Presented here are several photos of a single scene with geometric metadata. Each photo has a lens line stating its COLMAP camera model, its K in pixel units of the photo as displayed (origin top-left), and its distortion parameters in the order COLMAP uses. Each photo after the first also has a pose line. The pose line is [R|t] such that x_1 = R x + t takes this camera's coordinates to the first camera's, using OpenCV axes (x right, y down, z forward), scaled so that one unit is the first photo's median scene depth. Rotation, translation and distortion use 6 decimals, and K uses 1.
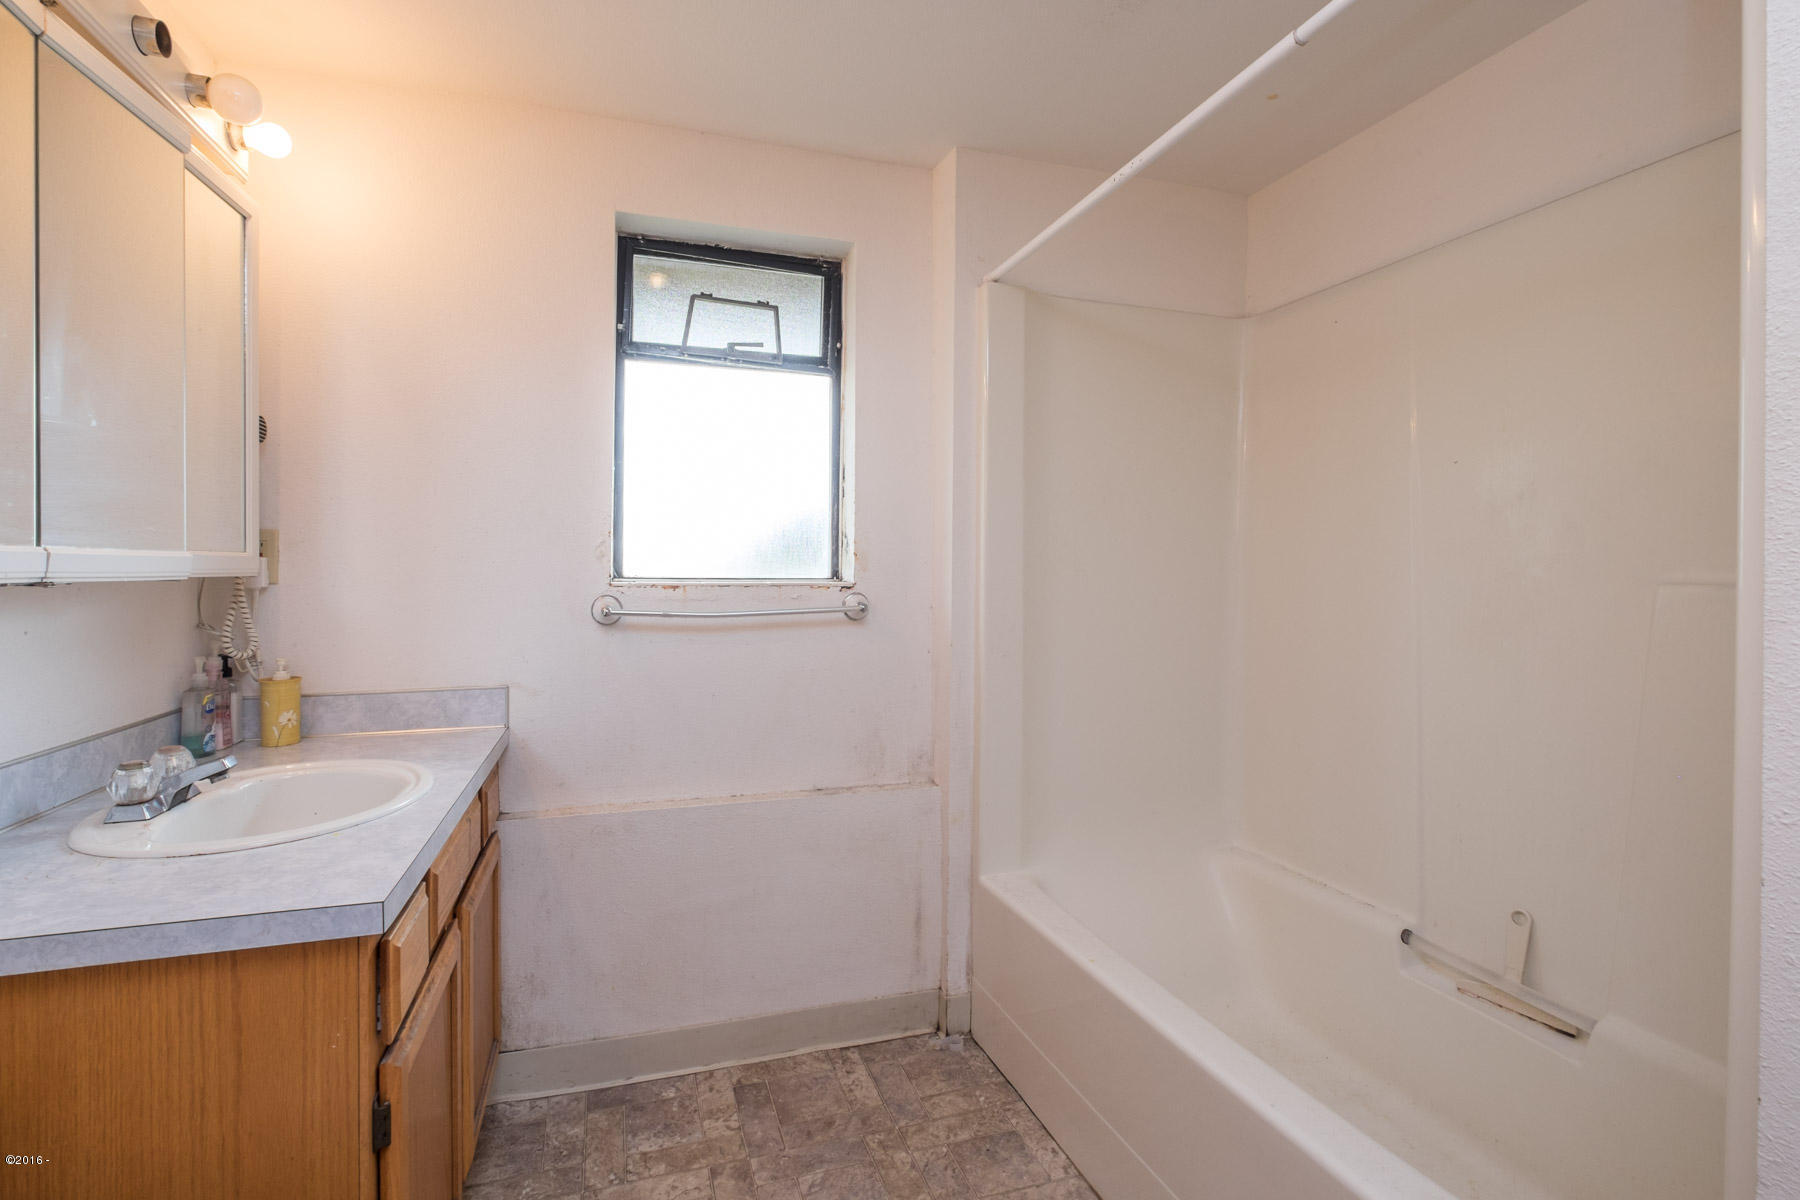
lens RADIAL K [[833.3, 0, 899.1], [0, 833.3, 573.2], [0, 0, 1]] dist [-0.001458, -0.000586]
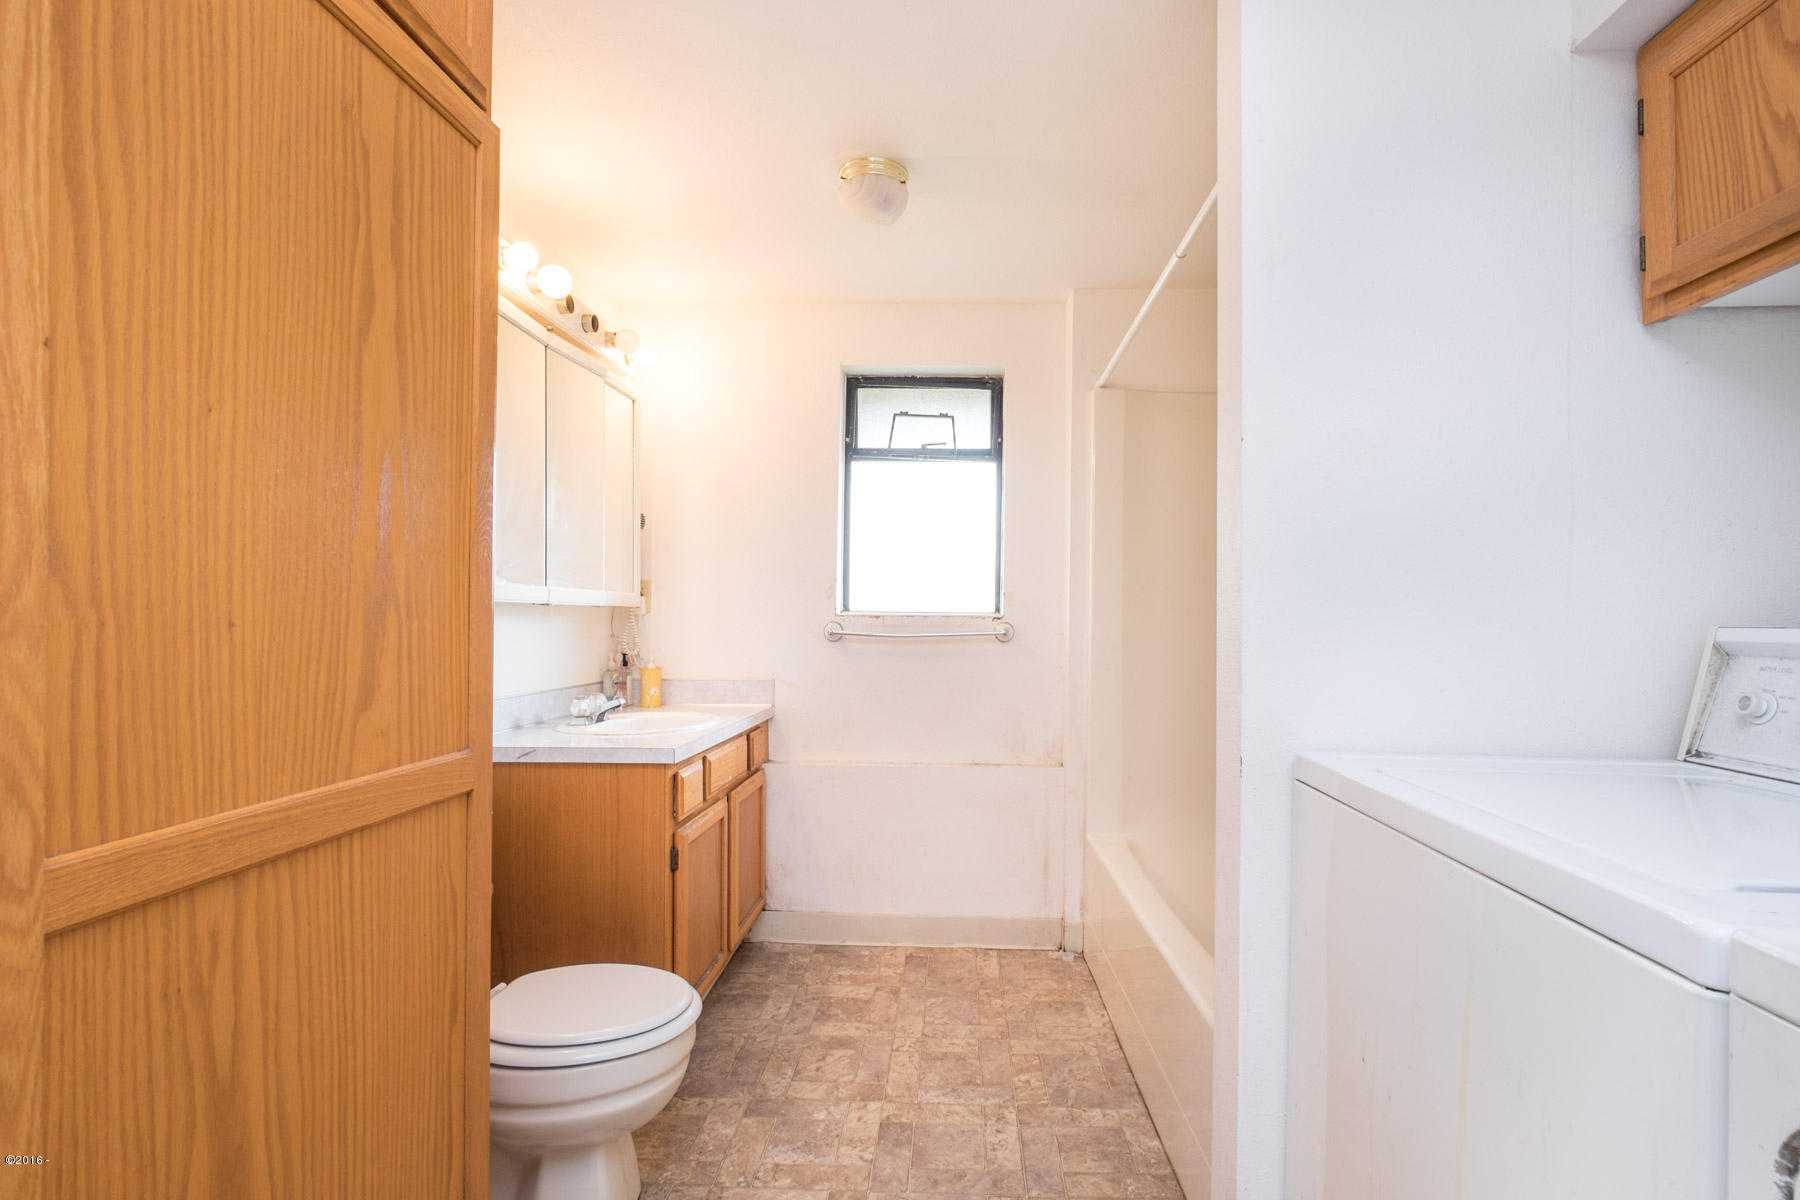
lens RADIAL K [[829.4, 0, 930.4], [0, 829.4, 630.5], [0, 0, 1]] dist [-0.000859, -0.000105]
pose [[0.940637, 0.009253, -0.339289, 0.338848], [-0.007275, 0.999948, 0.007101, 0.032283], [0.339337, -0.004211, 0.940655, -0.367217]]
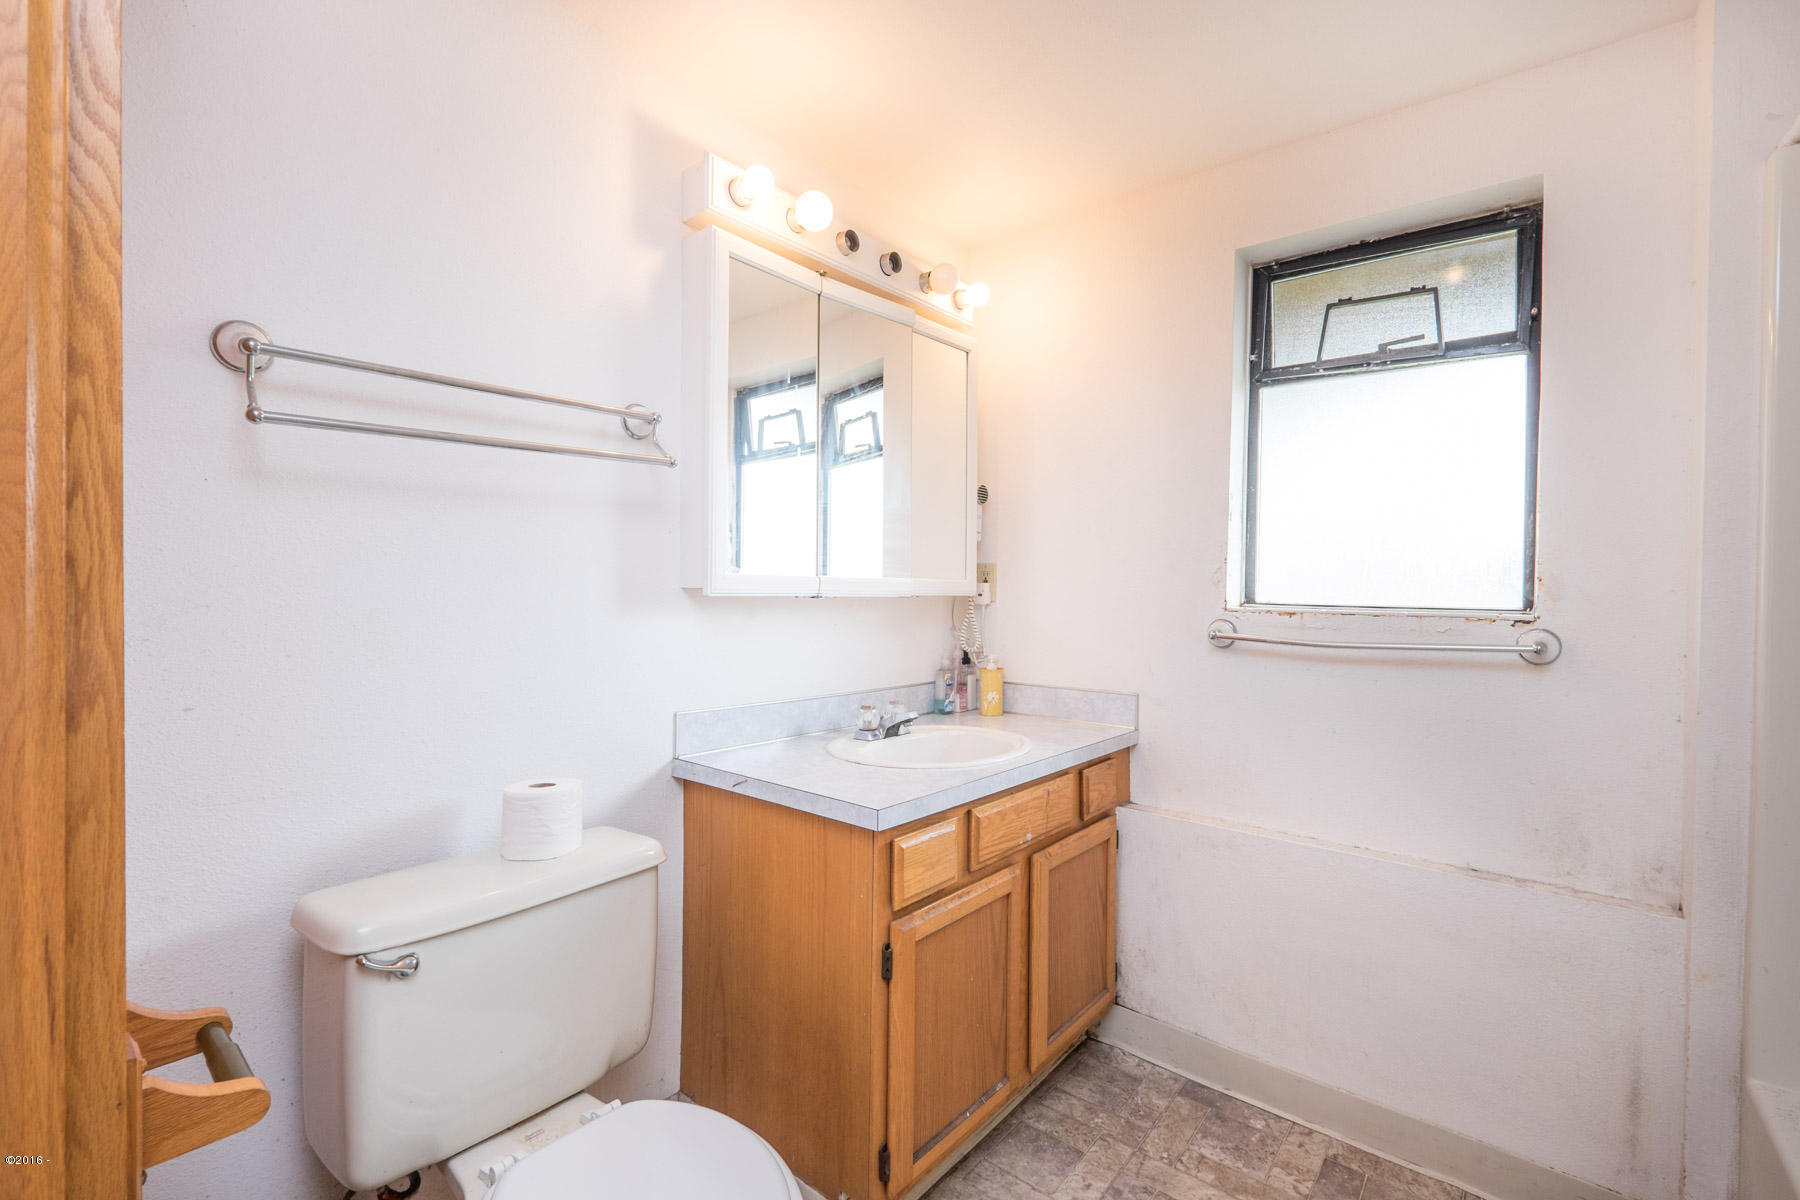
lens RADIAL K [[789.6, 0, 876.7], [0, 789.6, 592.9], [0, 0, 1]] dist [-0.002468, -0.000964]
pose [[0.532413, 0.009470, -0.846432, 0.272403], [-0.017460, 0.999848, 0.000204, 0.000830], [0.846305, 0.014670, 0.532497, 0.108925]]
